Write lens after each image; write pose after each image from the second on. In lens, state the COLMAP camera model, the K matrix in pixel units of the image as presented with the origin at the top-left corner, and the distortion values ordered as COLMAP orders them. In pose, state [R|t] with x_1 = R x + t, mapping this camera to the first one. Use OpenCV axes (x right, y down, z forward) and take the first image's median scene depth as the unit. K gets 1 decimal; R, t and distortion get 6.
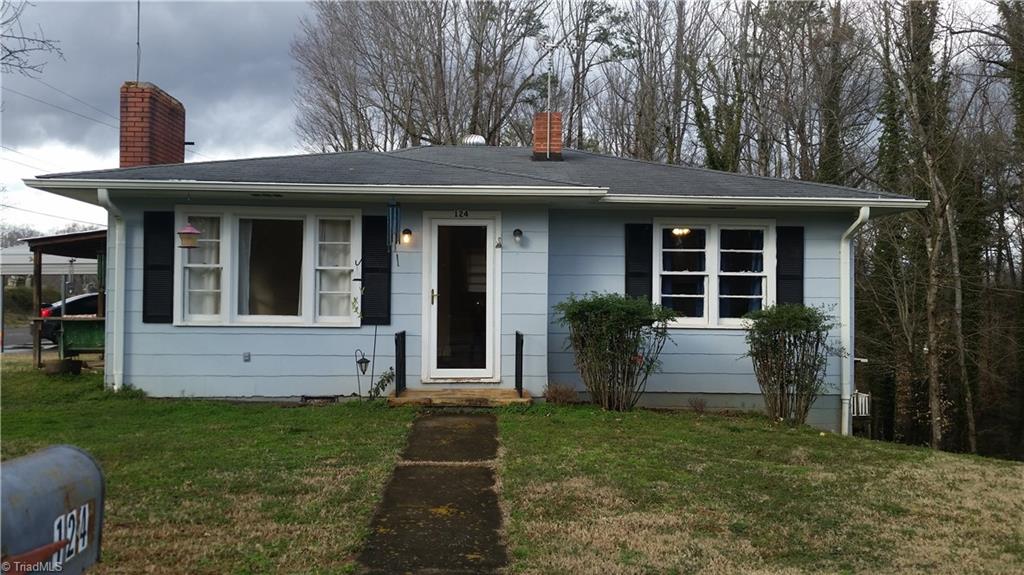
lens RADIAL K [[868.7, 0, 516.9], [0, 868.7, 290.1], [0, 0, 1]] dist [0.030314, -0.012167]
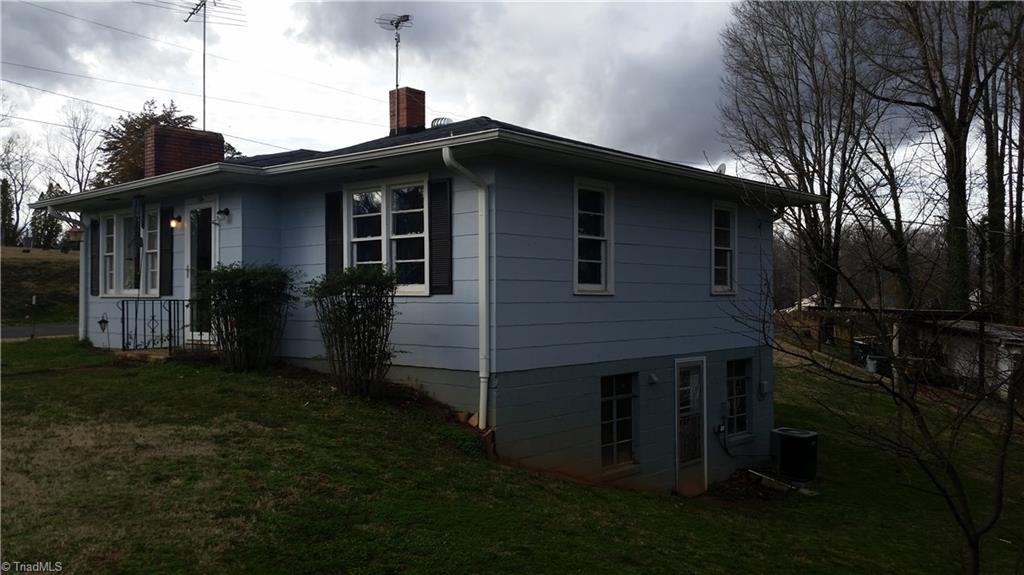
lens RADIAL K [[868.7, 0, 516.9], [0, 868.7, 290.1], [0, 0, 1]] dist [0.030314, -0.012167]
pose [[0.731977, -0.019582, -0.681048, 0.970779], [0.021016, 0.999760, -0.006157, 0.046782], [0.681005, -0.009806, 0.732213, 0.409230]]
